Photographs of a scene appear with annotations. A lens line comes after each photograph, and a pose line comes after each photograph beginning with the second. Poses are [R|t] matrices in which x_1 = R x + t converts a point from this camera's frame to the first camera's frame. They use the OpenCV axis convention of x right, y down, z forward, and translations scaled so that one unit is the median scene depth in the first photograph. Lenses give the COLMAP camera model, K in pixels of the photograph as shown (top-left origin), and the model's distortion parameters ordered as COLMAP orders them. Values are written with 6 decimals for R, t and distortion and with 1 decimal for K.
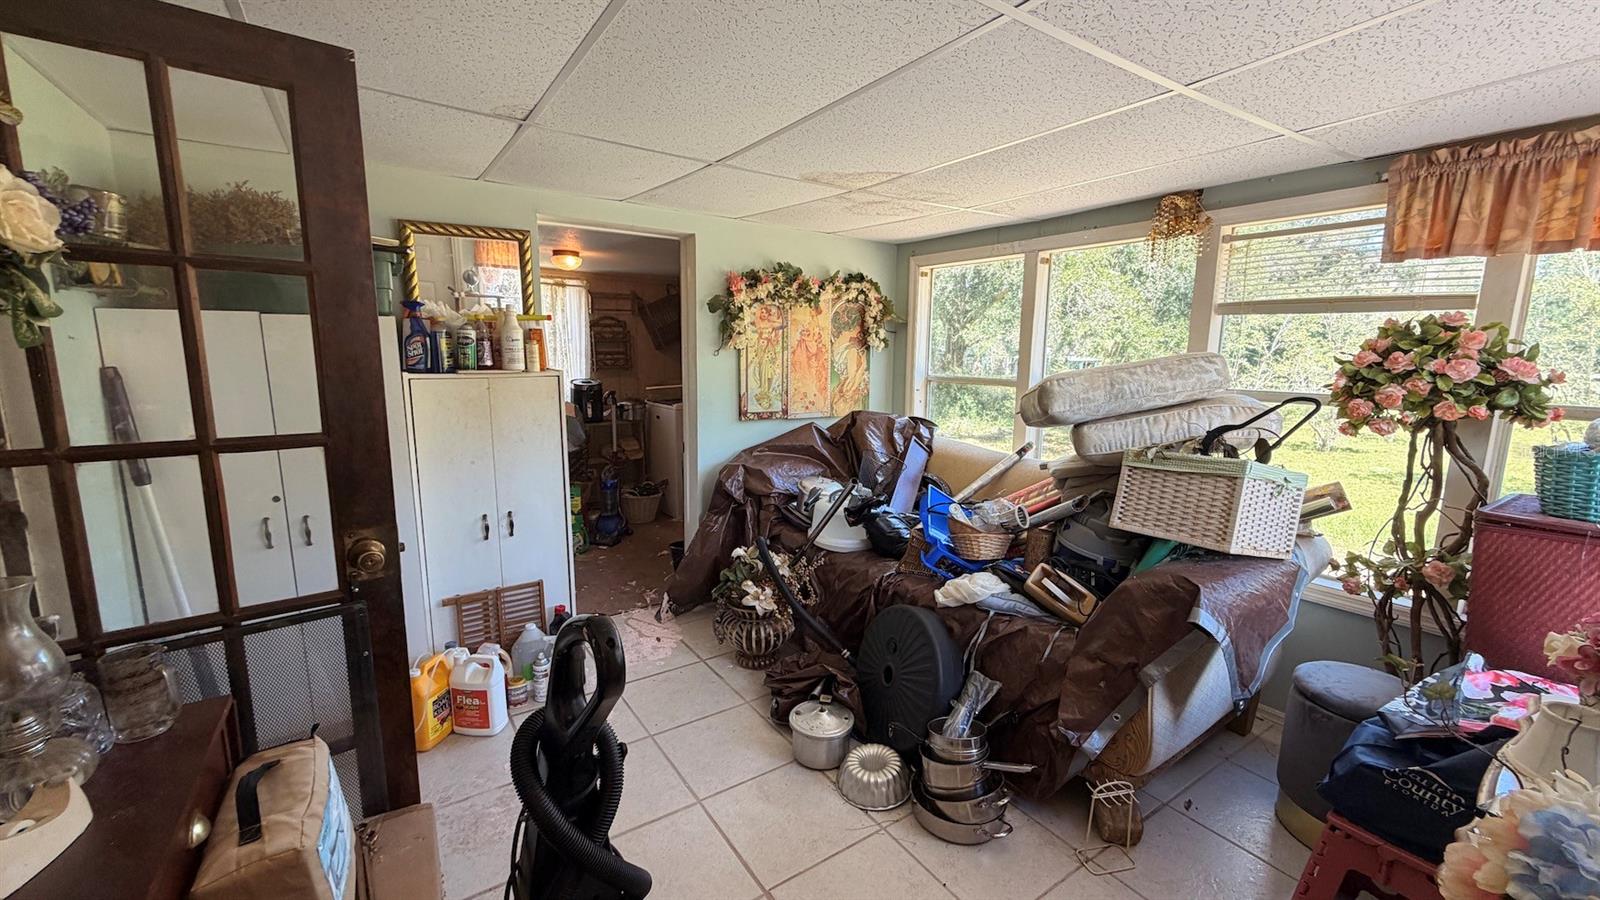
lens RADIAL K [[636.0, 0, 796.4], [0, 636.0, 446.5], [0, 0, 1]] dist [0.000107, 0.000008]
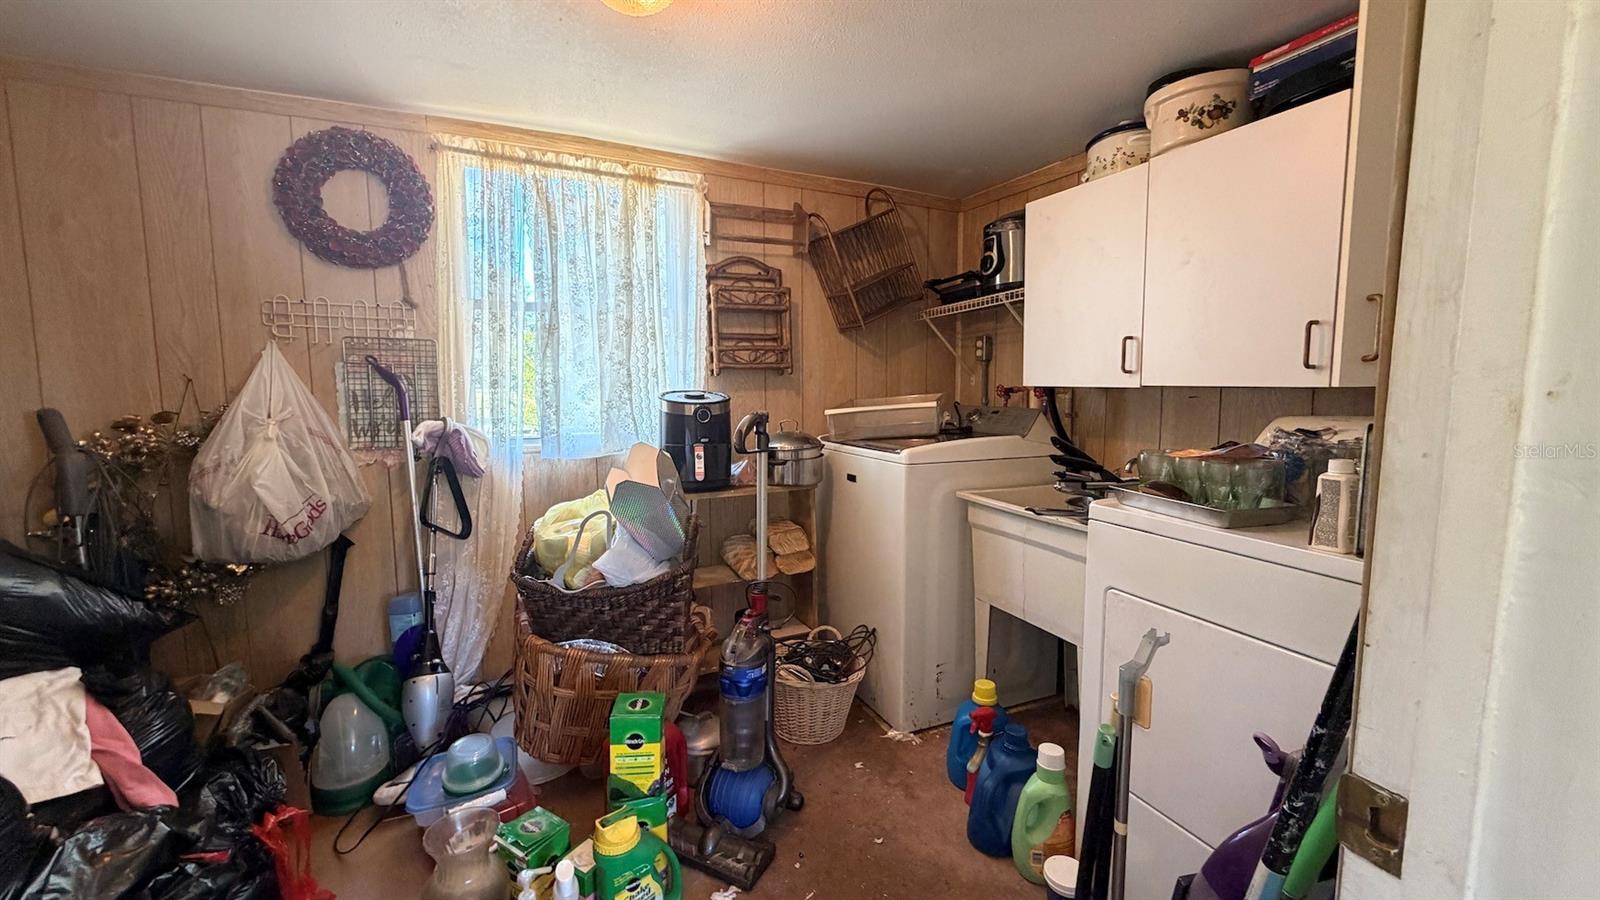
lens RADIAL K [[636.0, 0, 800.3], [0, 636.0, 447.2], [0, 0, 1]] dist [0.000107, 0.000008]
pose [[0.986423, 0.010199, -0.163909, -0.182320], [-0.019093, 0.998424, -0.052778, -0.043878], [0.163112, 0.055191, 0.985063, 0.569171]]
